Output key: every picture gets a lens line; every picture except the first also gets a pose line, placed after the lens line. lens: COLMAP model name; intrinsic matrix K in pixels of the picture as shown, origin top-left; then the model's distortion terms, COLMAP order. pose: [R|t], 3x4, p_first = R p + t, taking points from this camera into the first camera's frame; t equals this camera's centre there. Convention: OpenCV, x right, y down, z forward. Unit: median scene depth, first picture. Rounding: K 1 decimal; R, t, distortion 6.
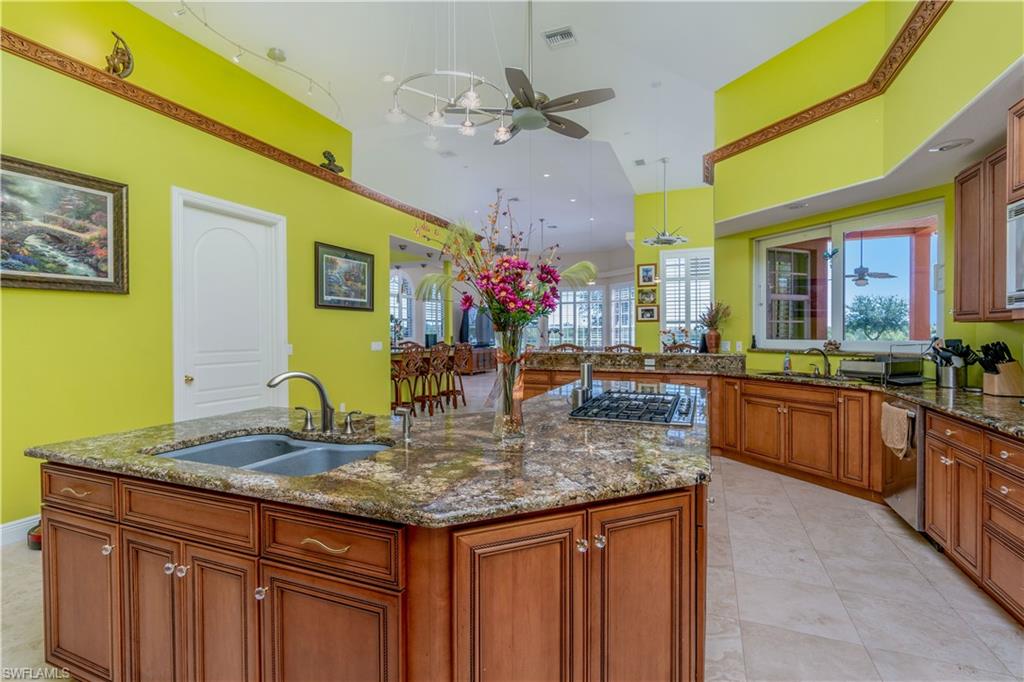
lens RADIAL K [[449.5, 0, 509.6], [0, 449.5, 336.2], [0, 0, 1]] dist [0.001728, 0.000291]
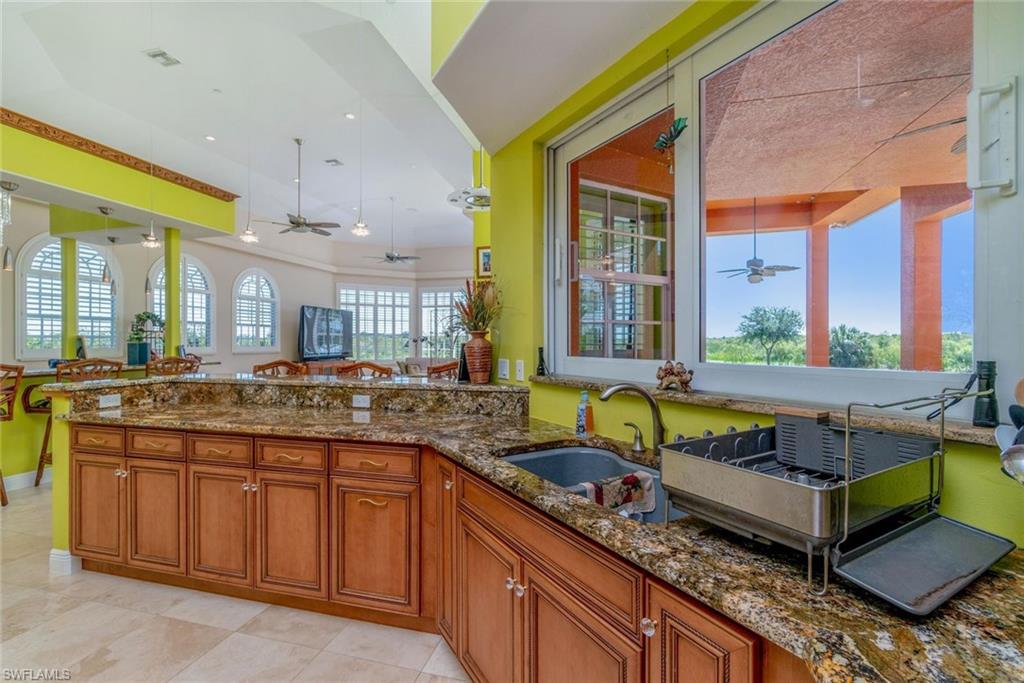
lens RADIAL K [[449.6, 0, 512.0], [0, 449.6, 341.5], [0, 0, 1]] dist [-0.000126, -0.000042]
pose [[0.986995, 0.003210, 0.160720, 0.409528], [-0.001967, 0.999967, -0.007895, -0.004211], [-0.160740, 0.007476, 0.986968, 0.508881]]
